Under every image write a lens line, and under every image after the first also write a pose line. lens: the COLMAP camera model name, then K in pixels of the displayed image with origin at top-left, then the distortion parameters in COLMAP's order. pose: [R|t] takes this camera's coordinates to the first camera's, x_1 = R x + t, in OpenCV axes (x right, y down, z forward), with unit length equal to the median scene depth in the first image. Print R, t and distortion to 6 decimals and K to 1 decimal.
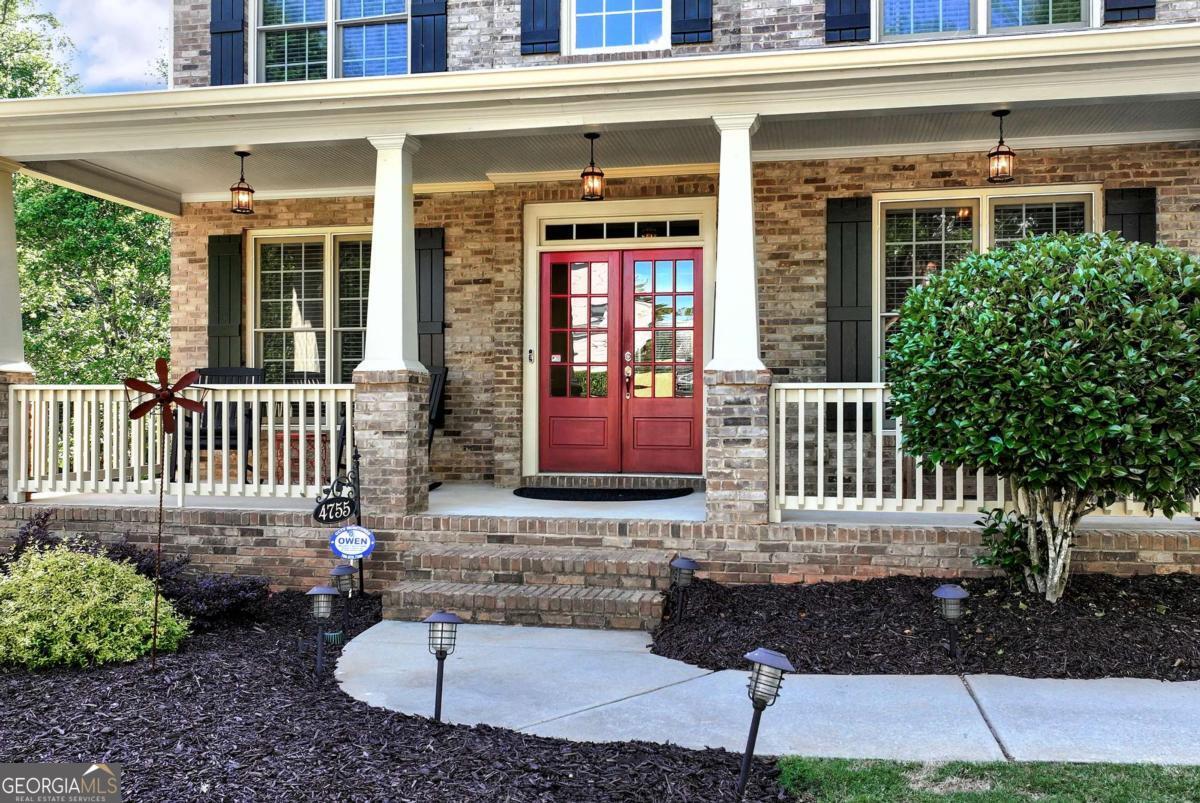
lens RADIAL K [[974.0, 0, 601.4], [0, 974.0, 380.2], [0, 0, 1]] dist [0.003428, 0.001850]
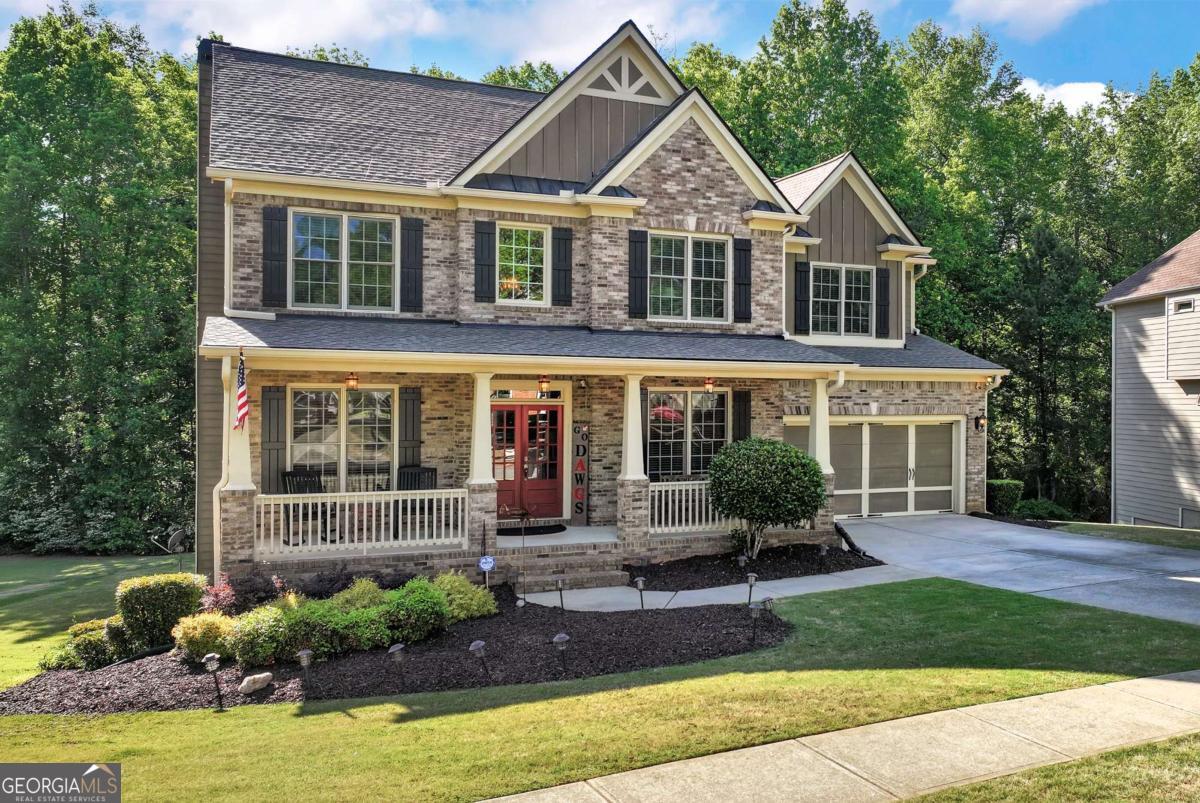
lens RADIAL K [[974.0, 0, 601.4], [0, 974.0, 380.2], [0, 0, 1]] dist [0.003428, 0.001850]
pose [[0.847755, 0.005781, 0.530356, -1.135921], [-0.007577, 0.999971, 0.001212, -0.239623], [-0.530333, -0.005046, 0.847774, -0.955559]]
